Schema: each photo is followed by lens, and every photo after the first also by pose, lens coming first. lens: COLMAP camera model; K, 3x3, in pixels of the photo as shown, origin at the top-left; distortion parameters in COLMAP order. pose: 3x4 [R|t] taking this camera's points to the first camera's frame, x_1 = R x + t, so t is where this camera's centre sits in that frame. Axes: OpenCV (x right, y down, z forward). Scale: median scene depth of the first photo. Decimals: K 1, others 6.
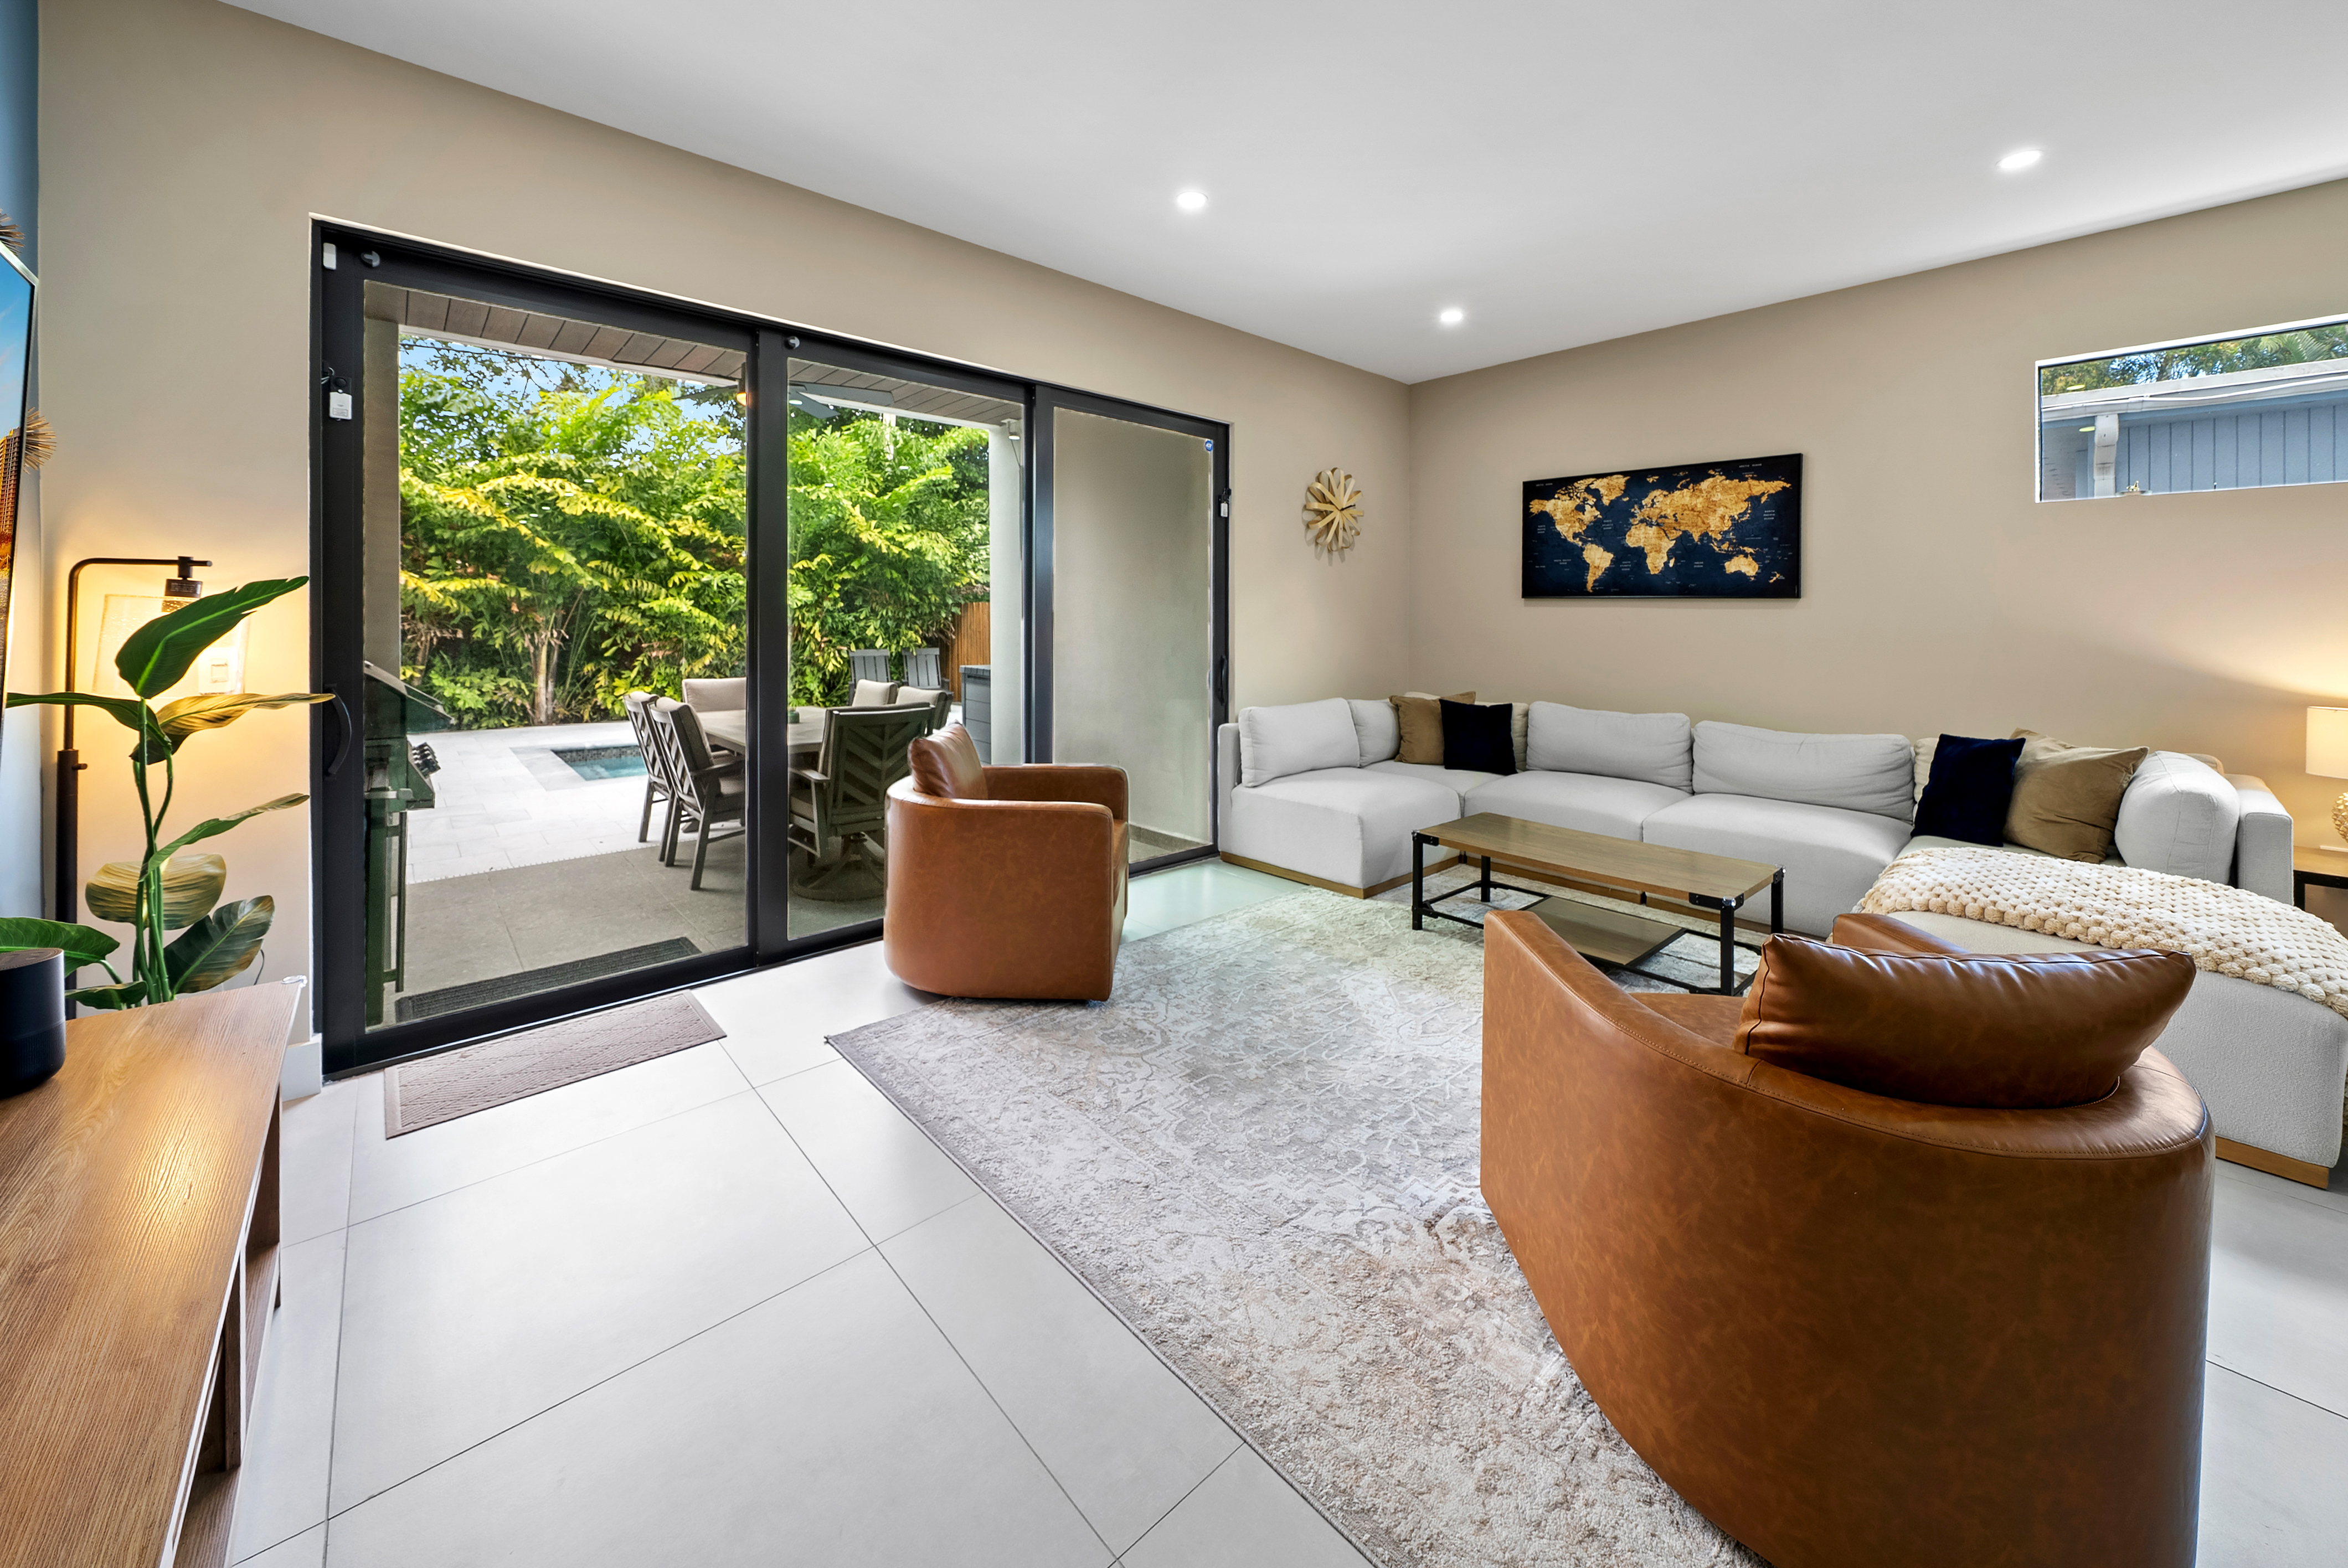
lens RADIAL K [[859.0, 0, 1181.0], [0, 859.0, 619.3], [0, 0, 1]] dist [-0.002871, -0.000161]
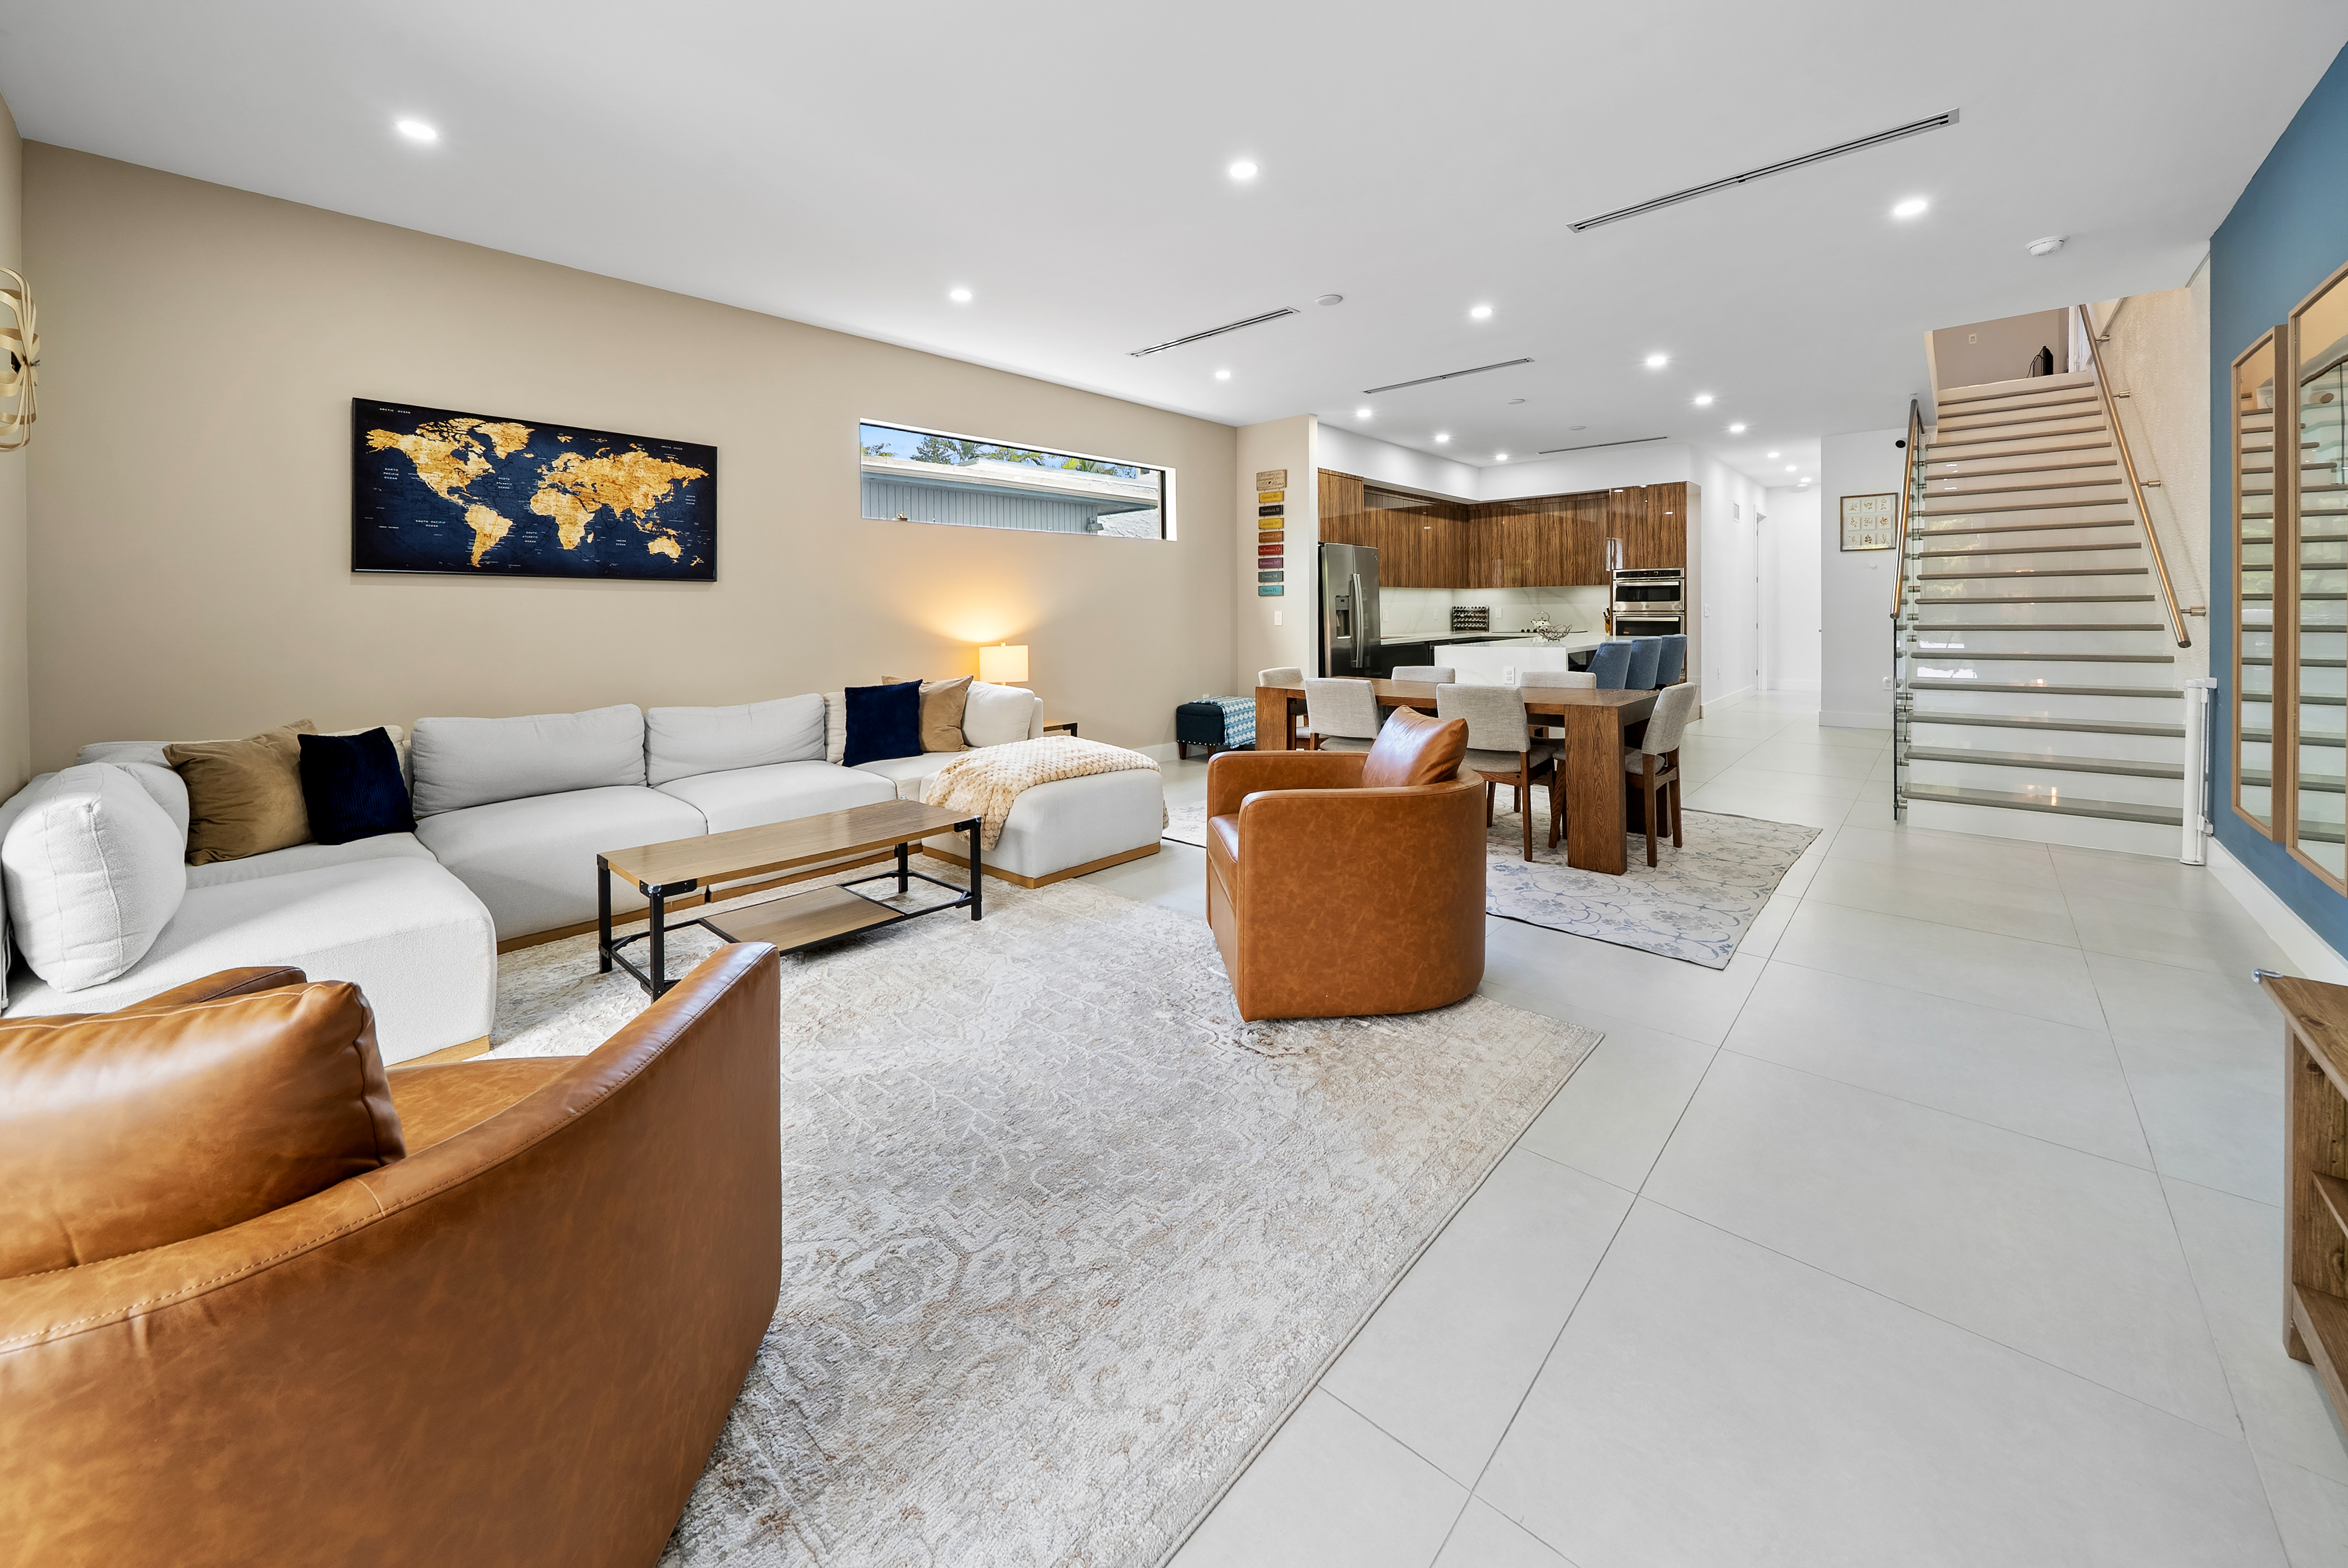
lens RADIAL K [[859.0, 0, 1181.0], [0, 859.0, 619.3], [0, 0, 1]] dist [-0.002871, -0.000161]
pose [[-0.086238, -0.016006, 0.996146, -0.339402], [0.012987, 0.999768, 0.017189, 0.010024], [-0.996190, 0.014420, -0.086010, 0.432846]]
